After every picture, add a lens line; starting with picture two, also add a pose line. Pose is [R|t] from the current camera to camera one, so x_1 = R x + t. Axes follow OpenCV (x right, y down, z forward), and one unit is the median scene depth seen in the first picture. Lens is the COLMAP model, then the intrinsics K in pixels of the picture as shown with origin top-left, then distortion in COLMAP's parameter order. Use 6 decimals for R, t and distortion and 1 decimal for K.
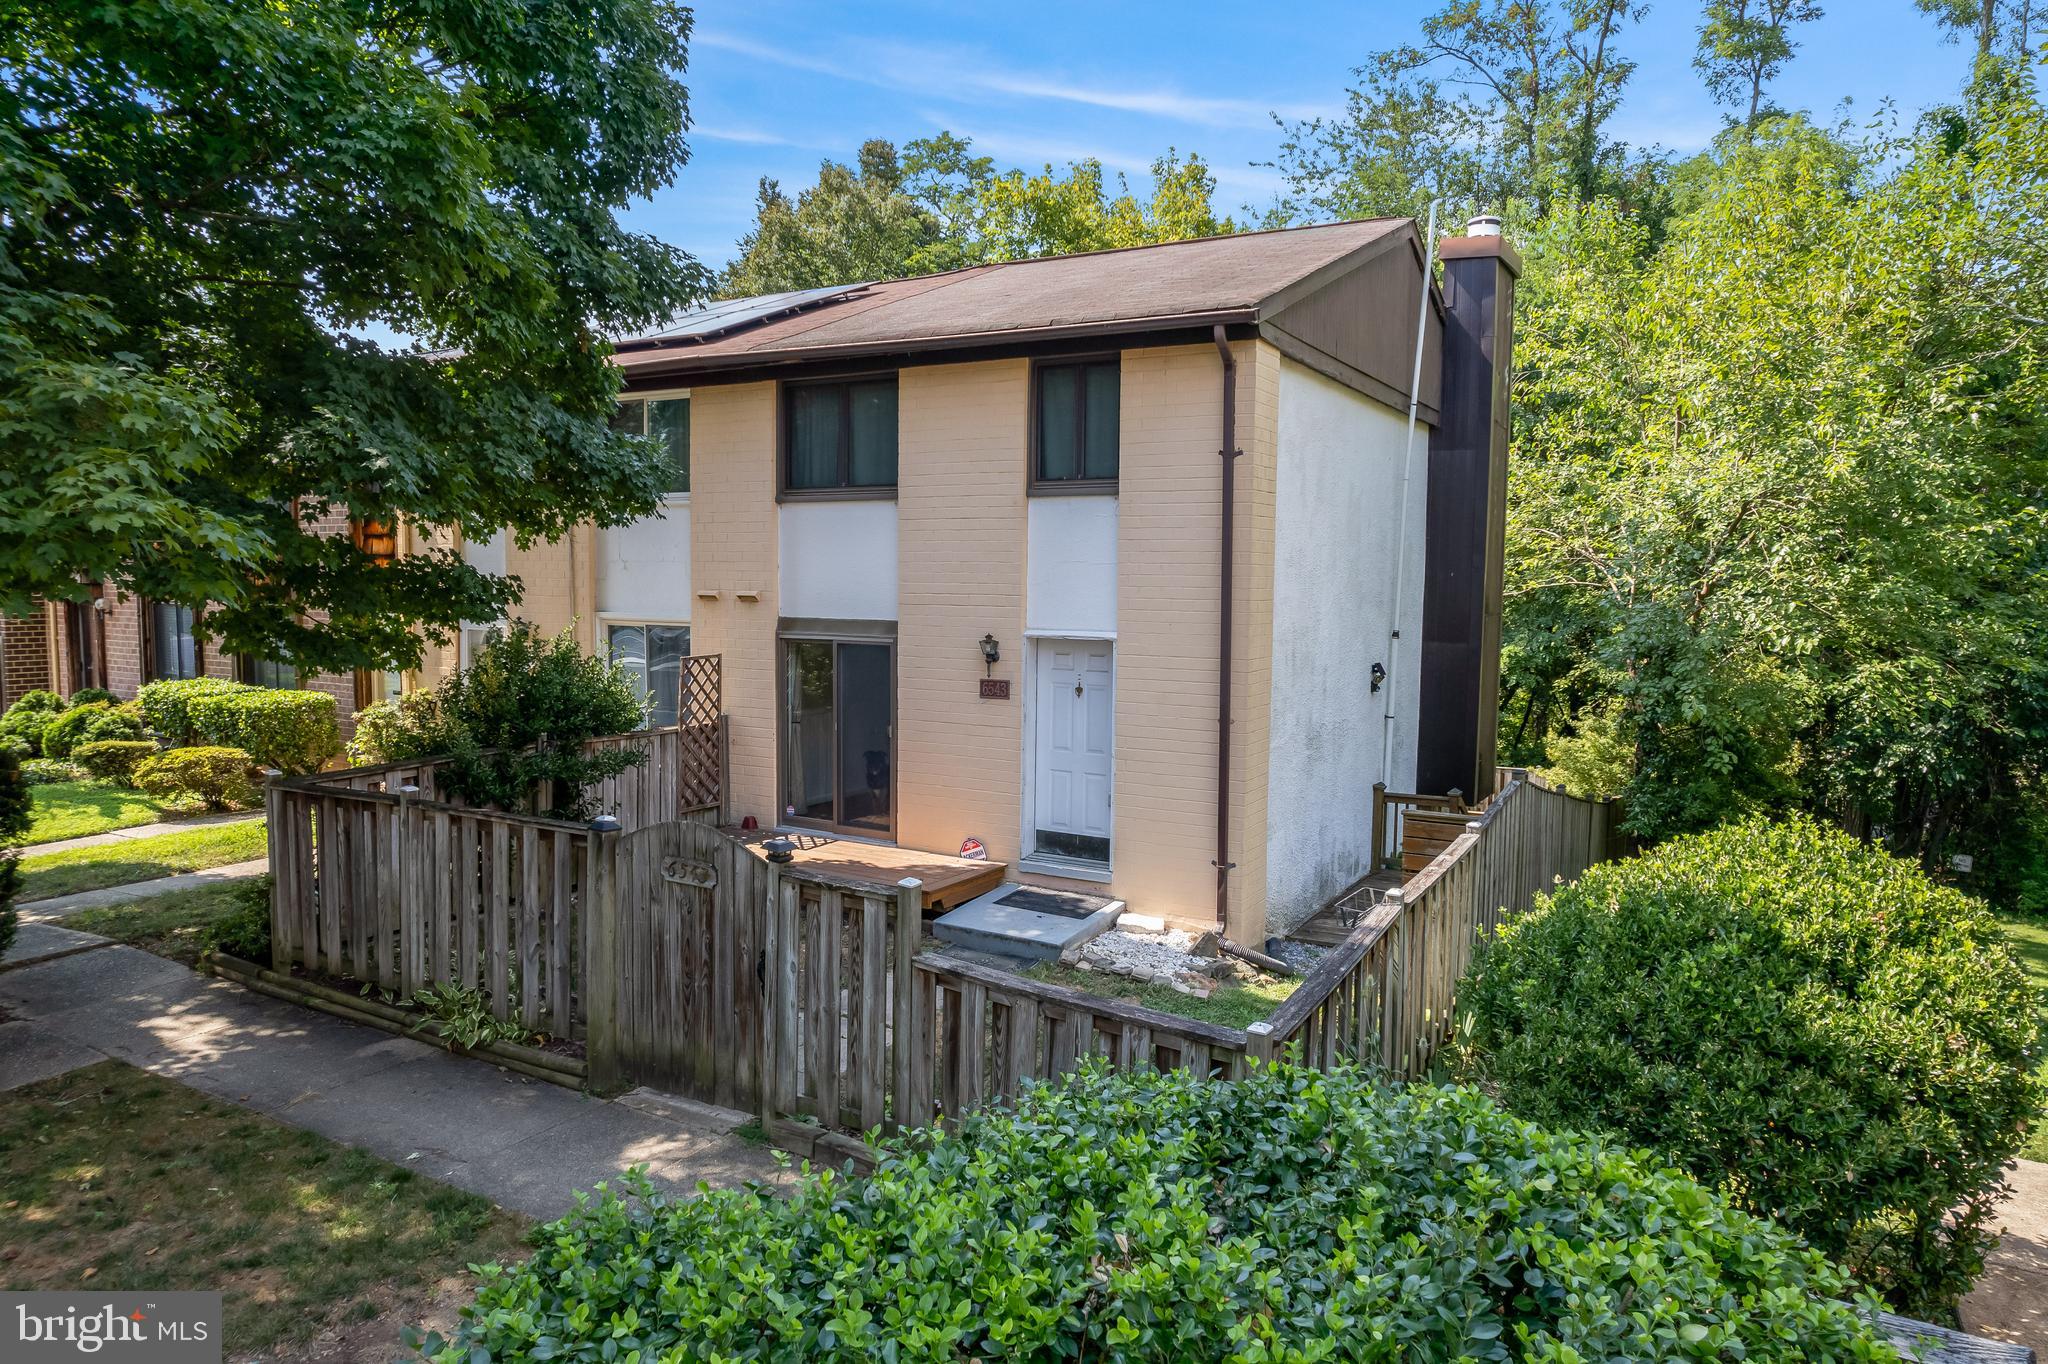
lens RADIAL K [[1333.3, 0, 1014.5], [0, 1333.3, 695.0], [0, 0, 1]] dist [-0.026244, -0.000669]
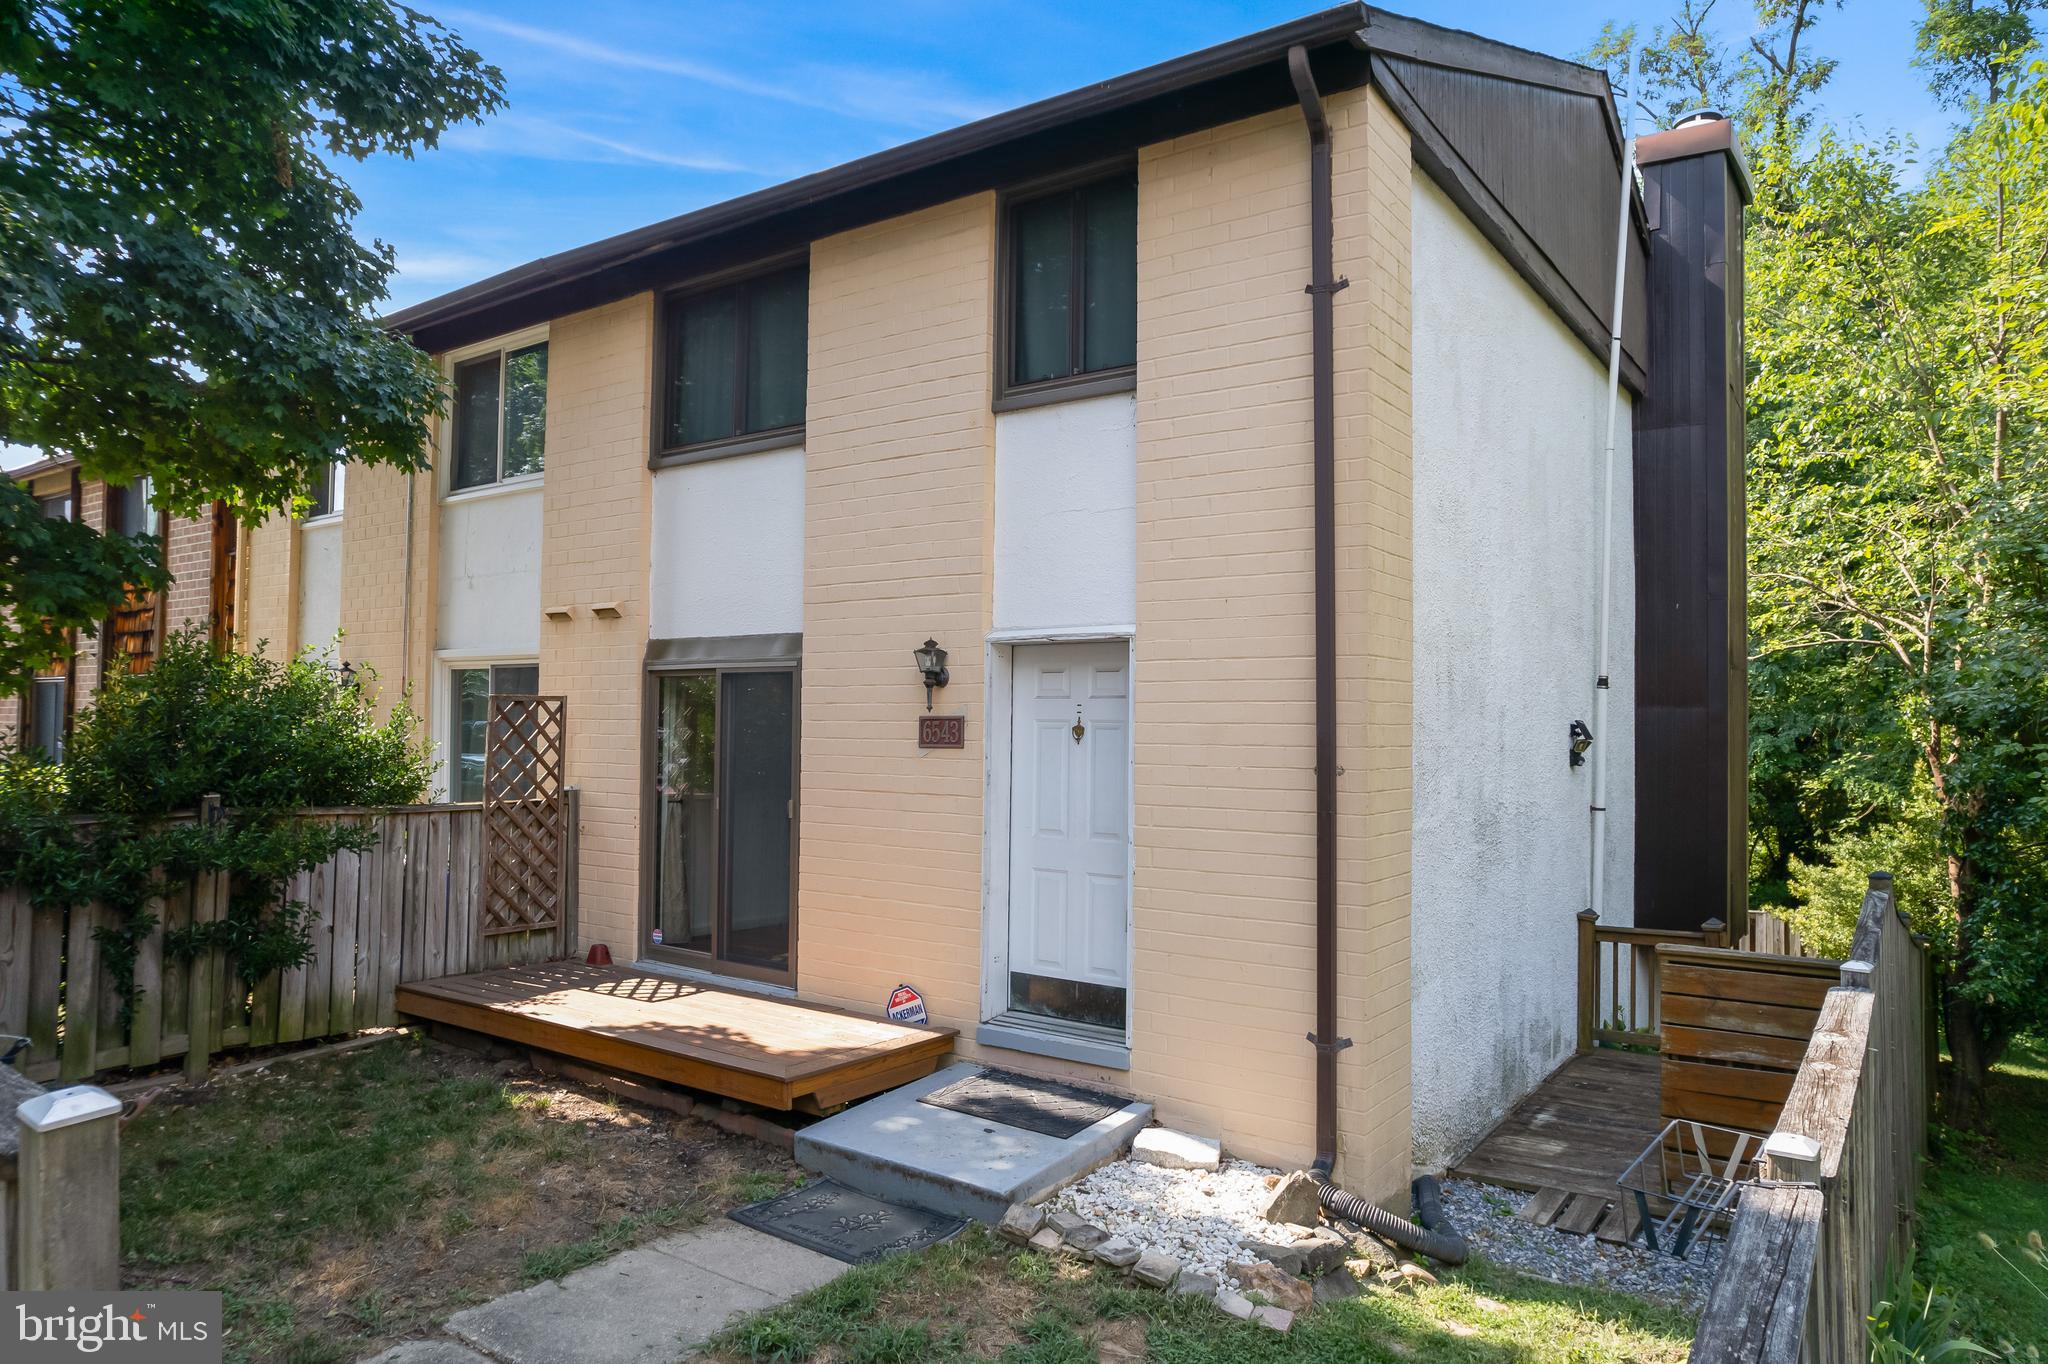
lens RADIAL K [[1321.2, 0, 1026.0], [0, 1321.2, 688.0], [0, 0, 1]] dist [-0.064728, 0.063747]
pose [[0.995562, -0.001675, -0.094089, 0.079489], [-0.009783, 0.992582, -0.121187, 0.047877], [0.093594, 0.121570, 0.988160, 0.418719]]
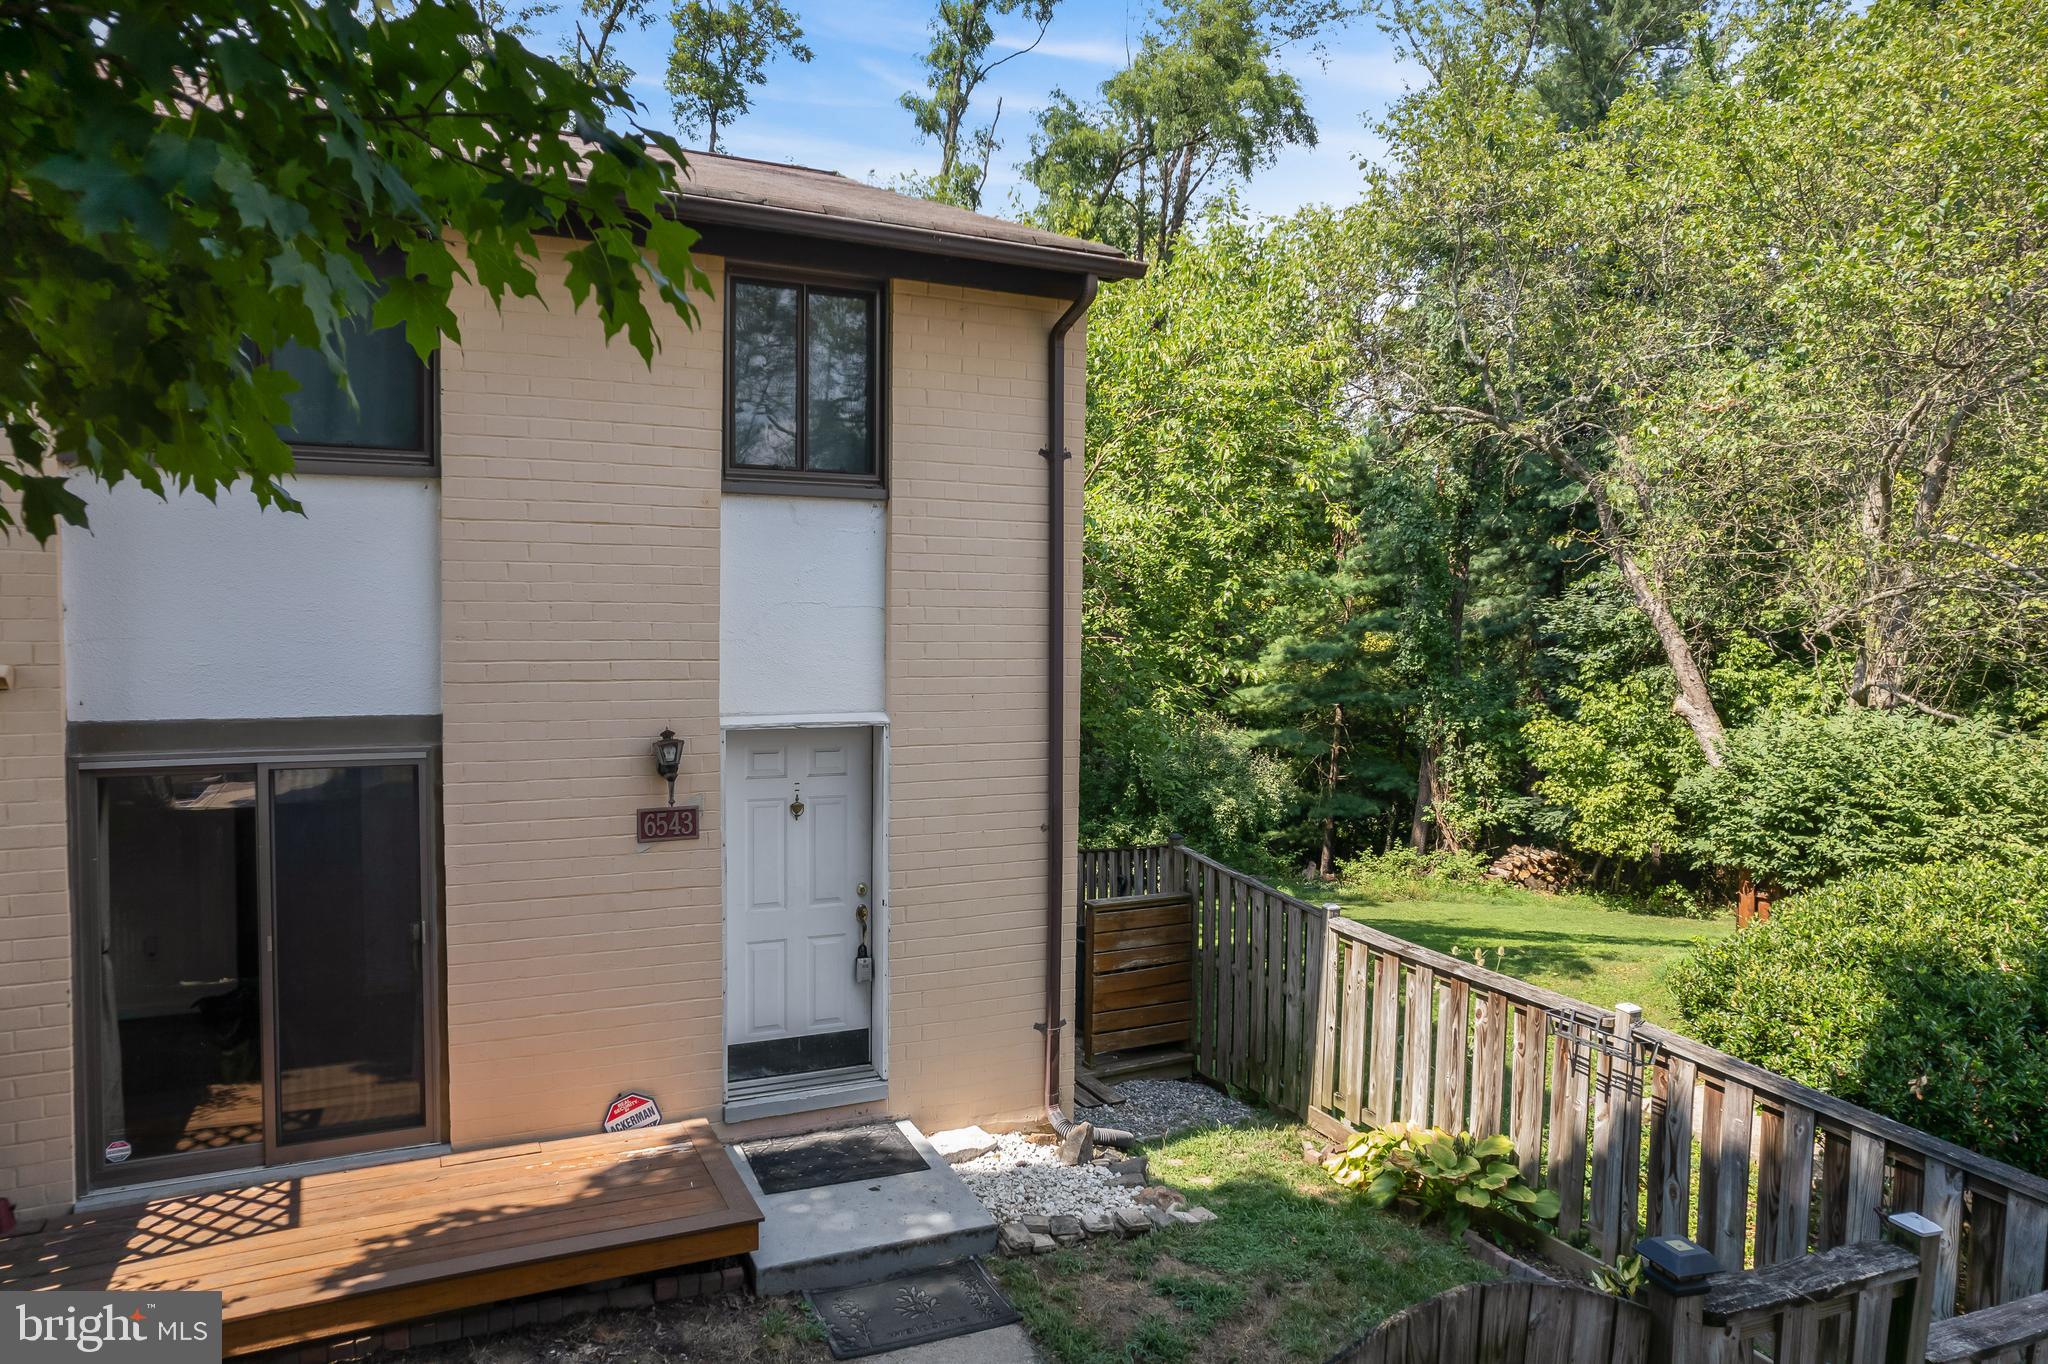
lens RADIAL K [[1321.2, 0, 1026.0], [0, 1321.2, 688.0], [0, 0, 1]] dist [-0.064728, 0.063747]
pose [[0.552375, -0.053240, 0.831894, -0.399347], [0.066662, 0.997583, 0.019581, -0.063943], [-0.830926, 0.044640, 0.554589, 0.561870]]
